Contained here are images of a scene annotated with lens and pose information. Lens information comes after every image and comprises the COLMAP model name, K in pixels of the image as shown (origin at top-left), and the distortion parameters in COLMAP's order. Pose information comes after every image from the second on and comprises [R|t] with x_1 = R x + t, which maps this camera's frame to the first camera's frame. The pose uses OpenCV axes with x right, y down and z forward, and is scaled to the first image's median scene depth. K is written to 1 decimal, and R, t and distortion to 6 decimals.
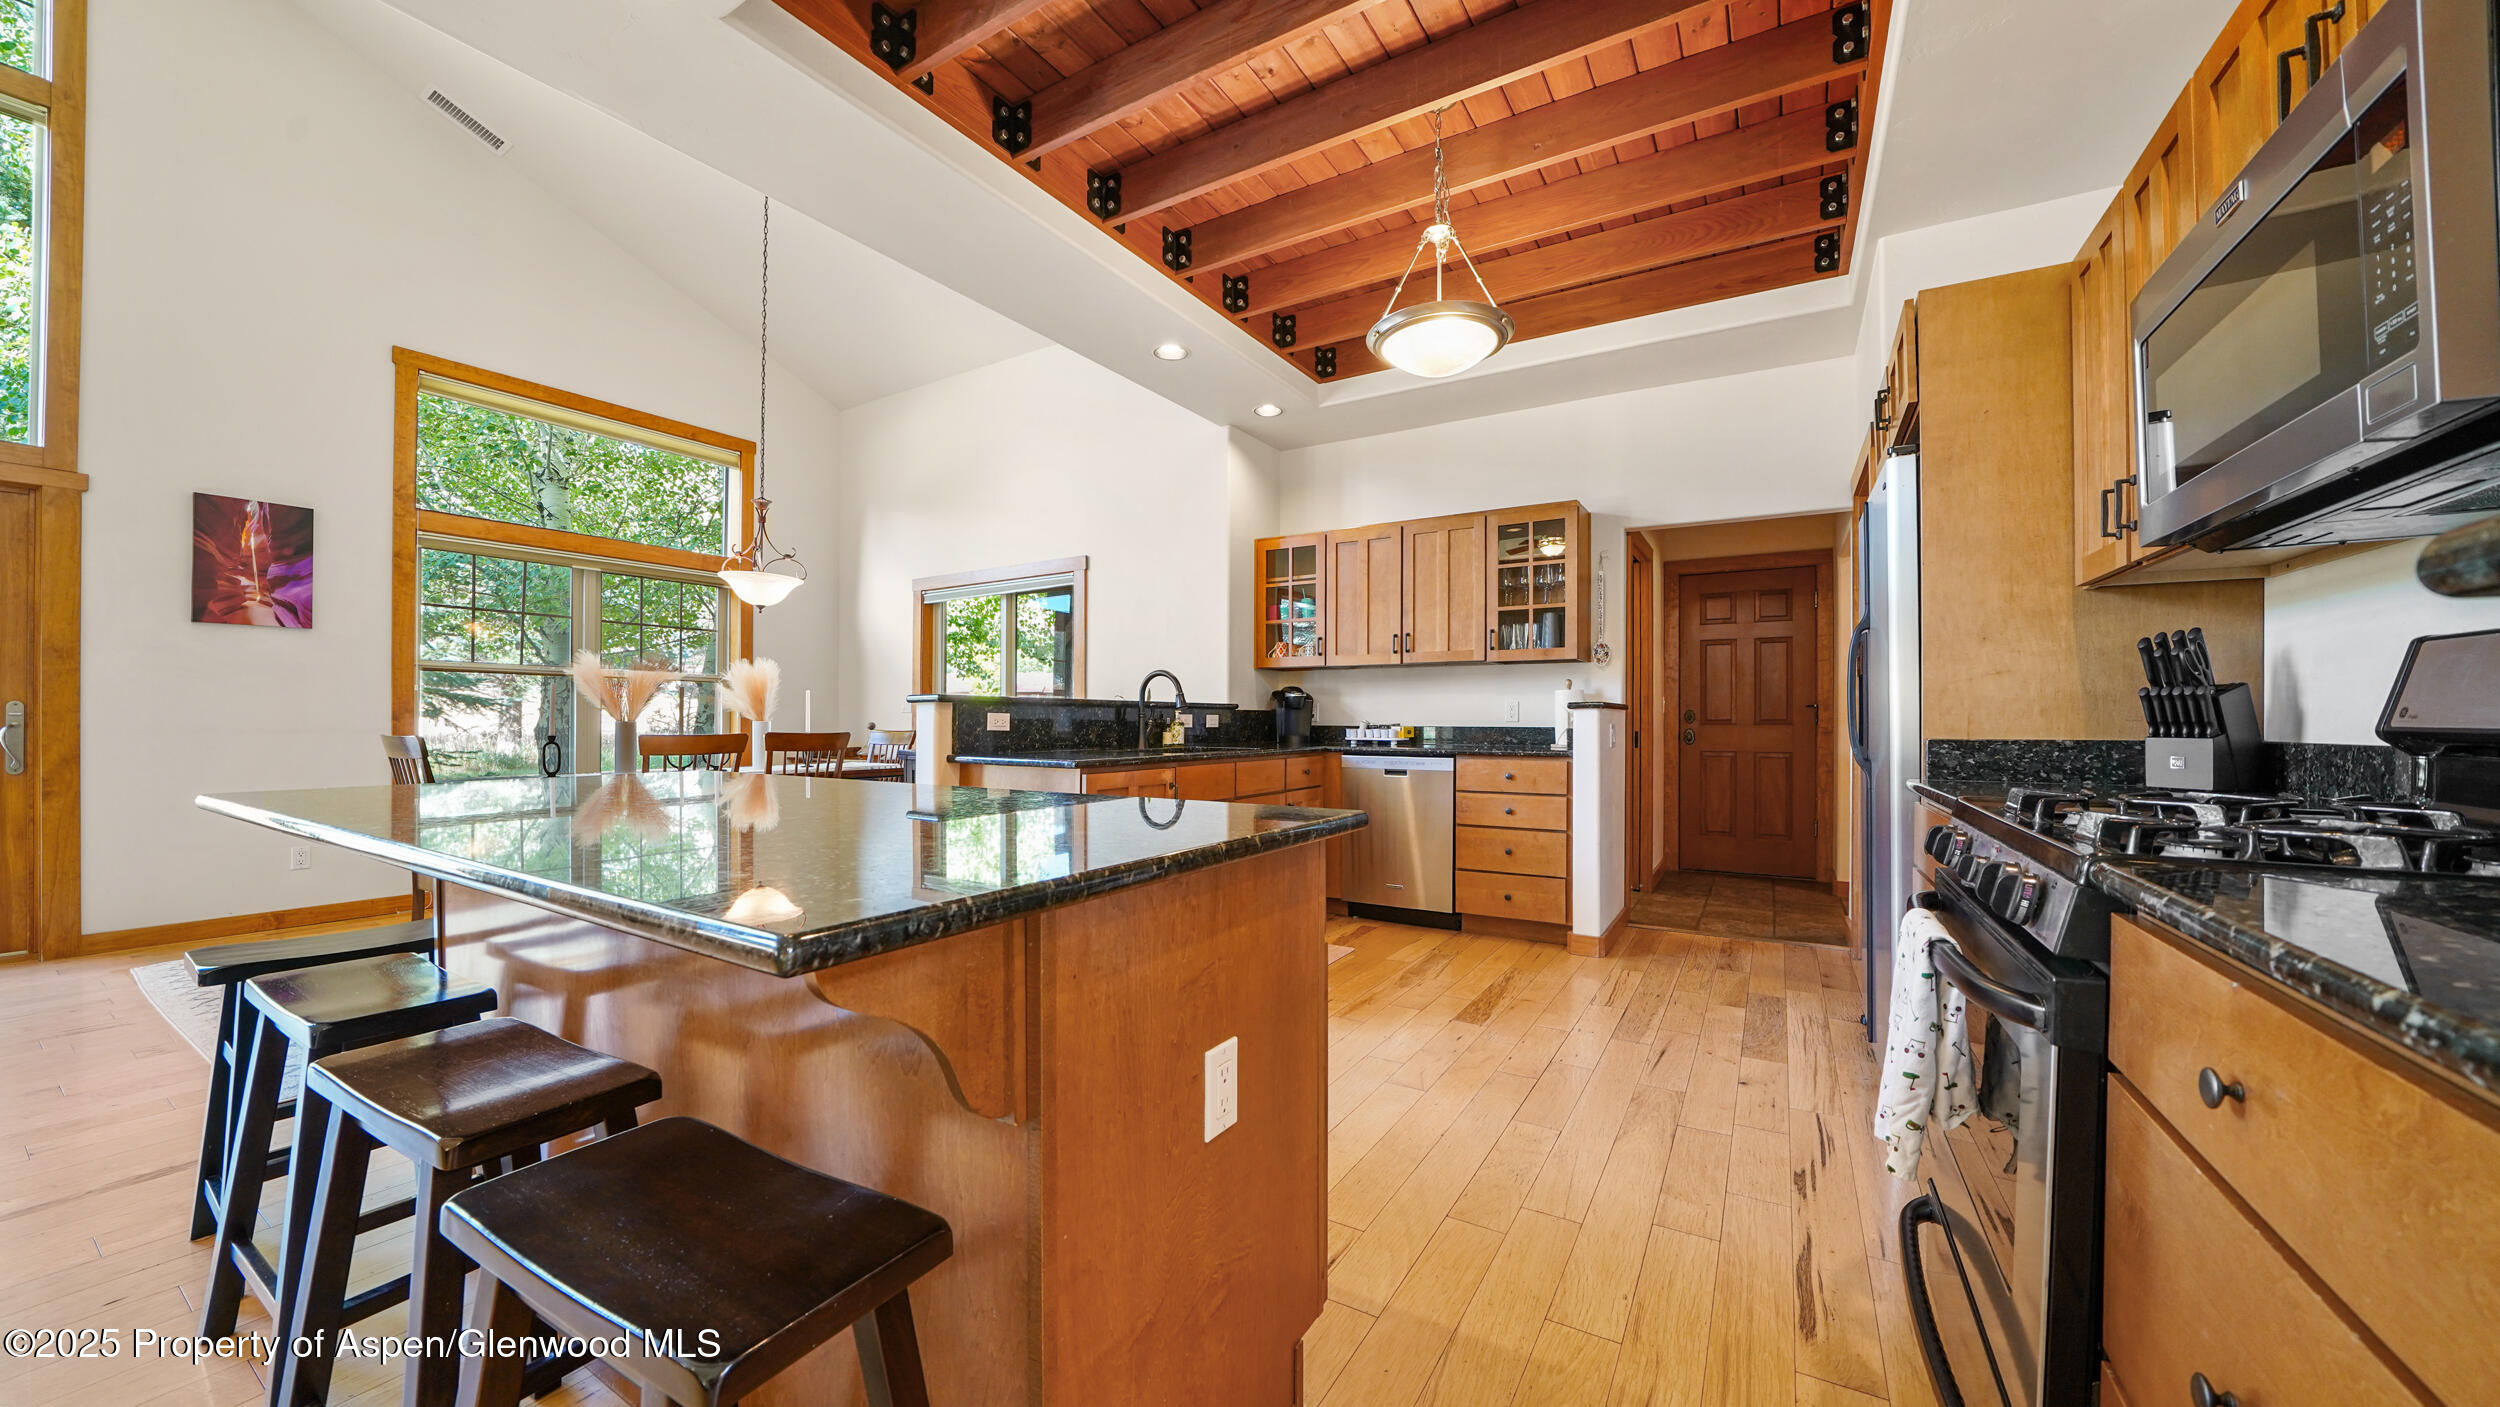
lens RADIAL K [[873.6, 0, 1254.4], [0, 873.6, 719.5], [0, 0, 1]] dist [-0.031217, 0.003765]
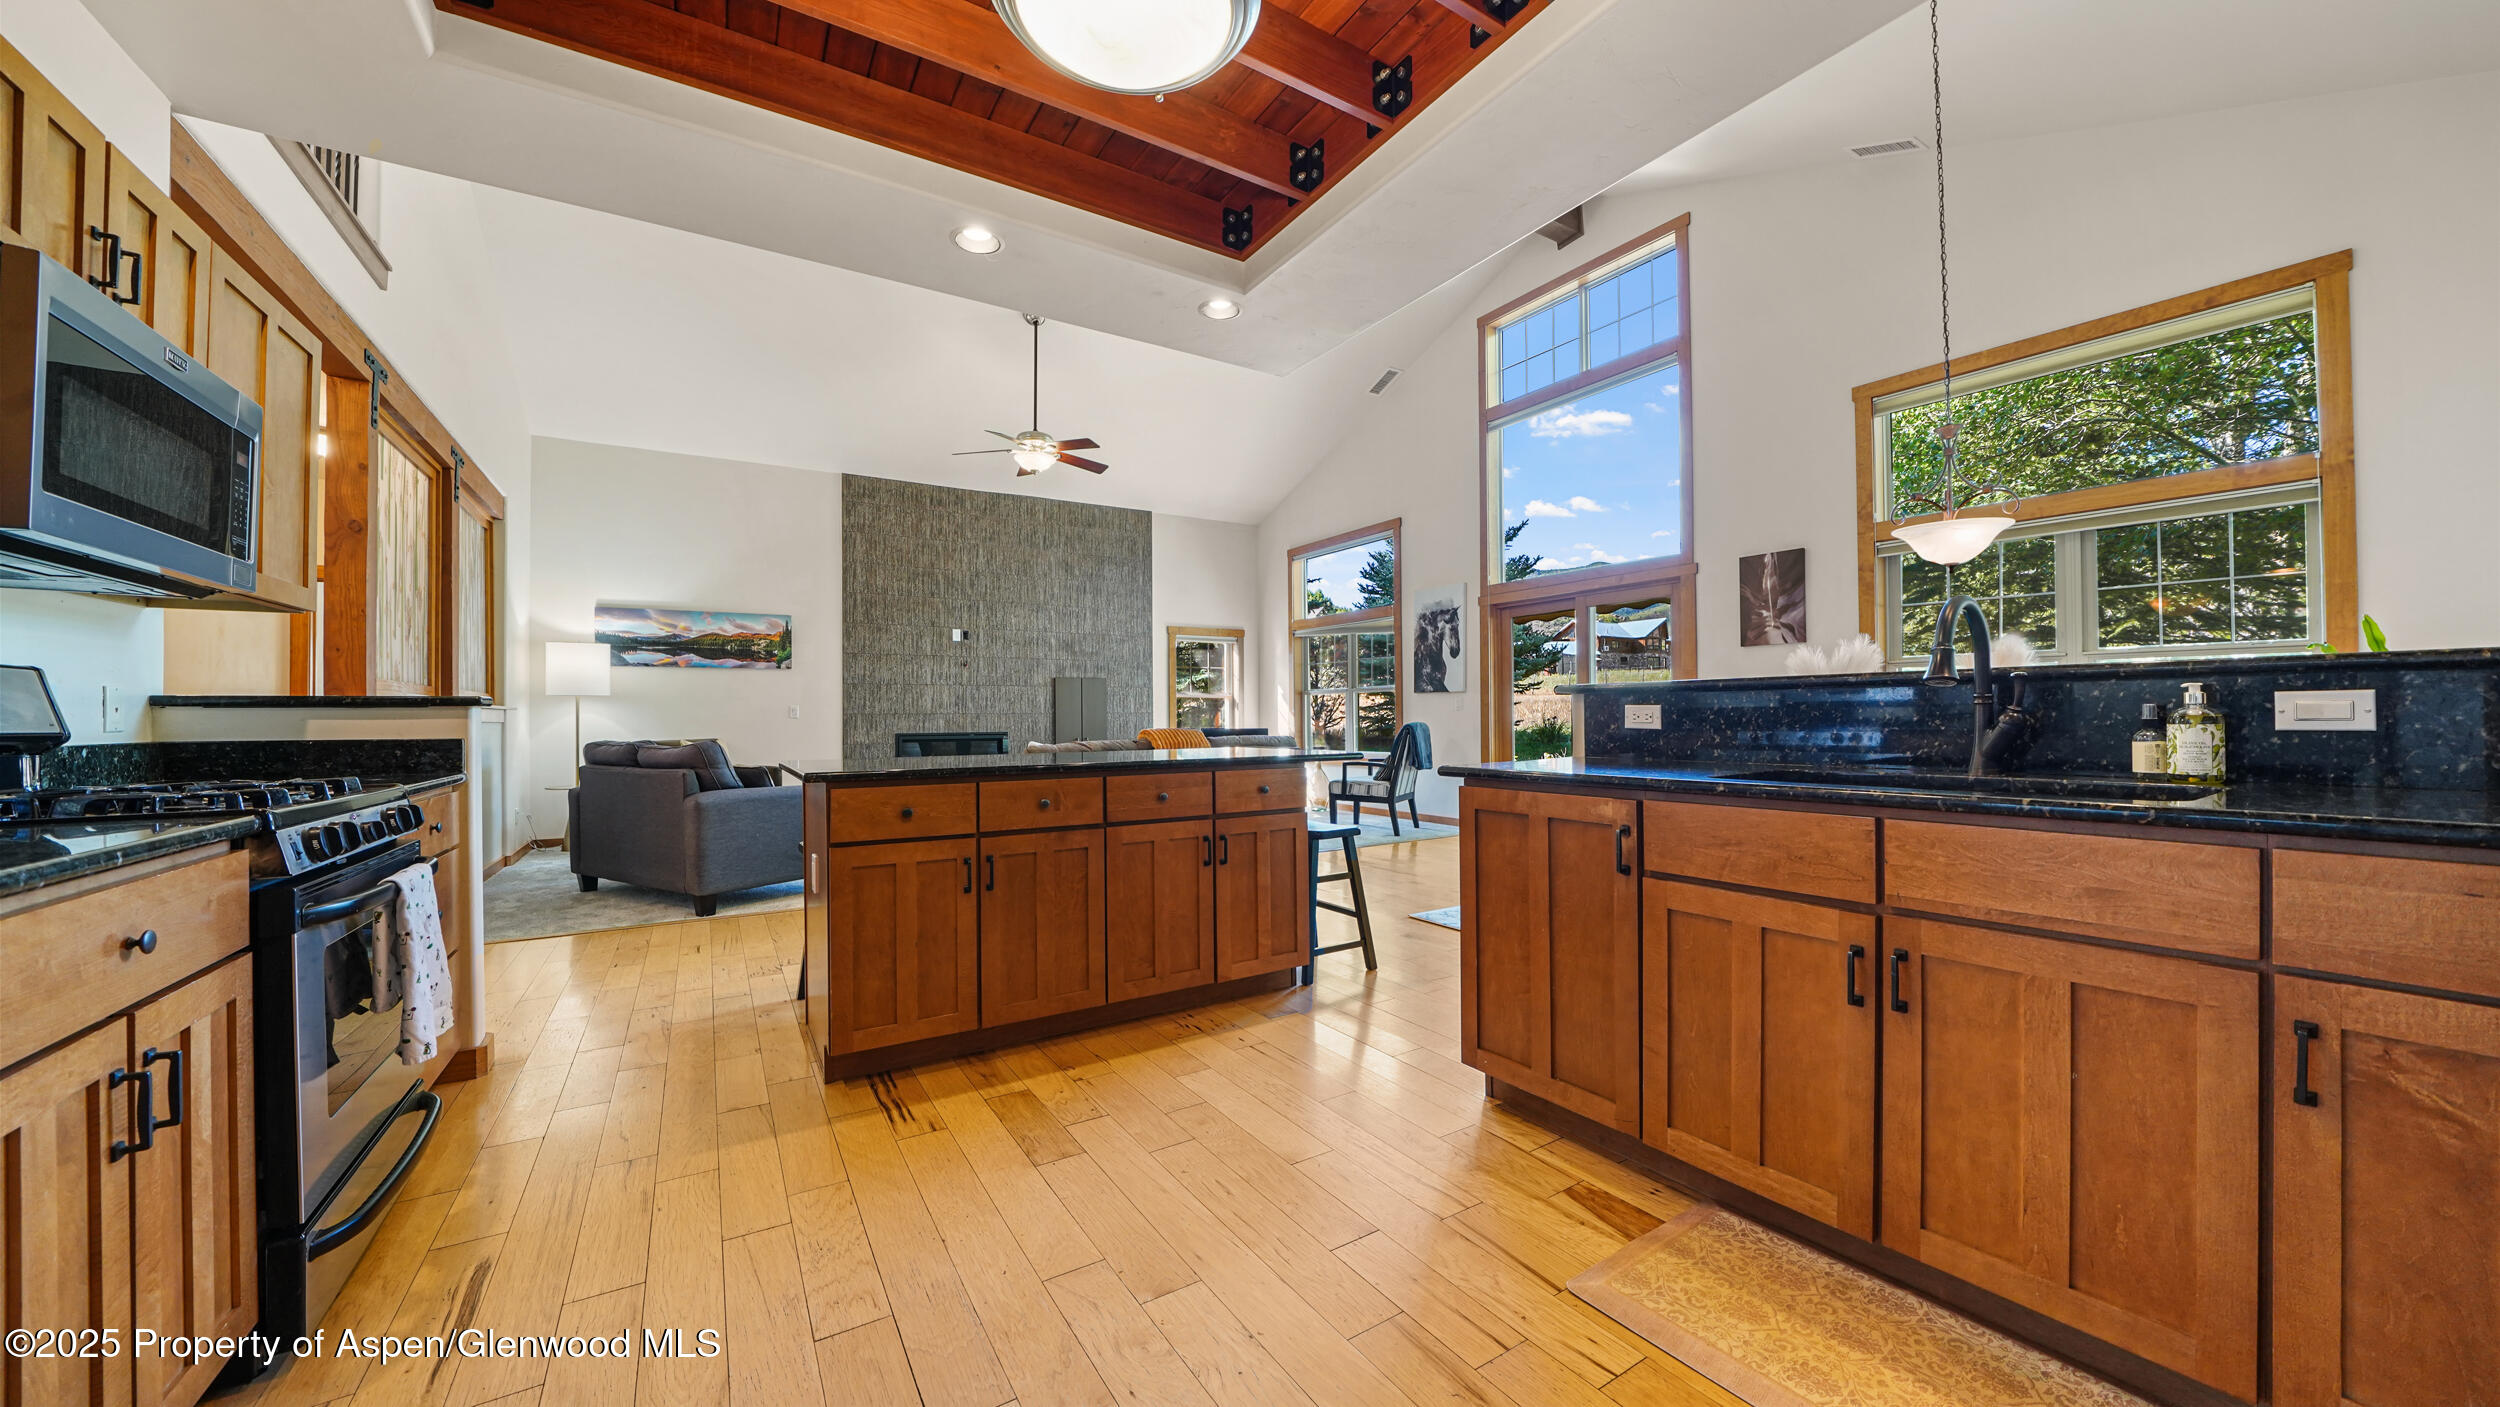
lens RADIAL K [[869.7, 0, 1245.6], [0, 869.7, 706.0], [0, 0, 1]] dist [-0.025549, 0.000405]
pose [[-0.444325, -0.010572, -0.895803, 0.415735], [0.008388, 0.999837, -0.015960, 0.001947], [0.895826, -0.014605, -0.444164, 0.828947]]
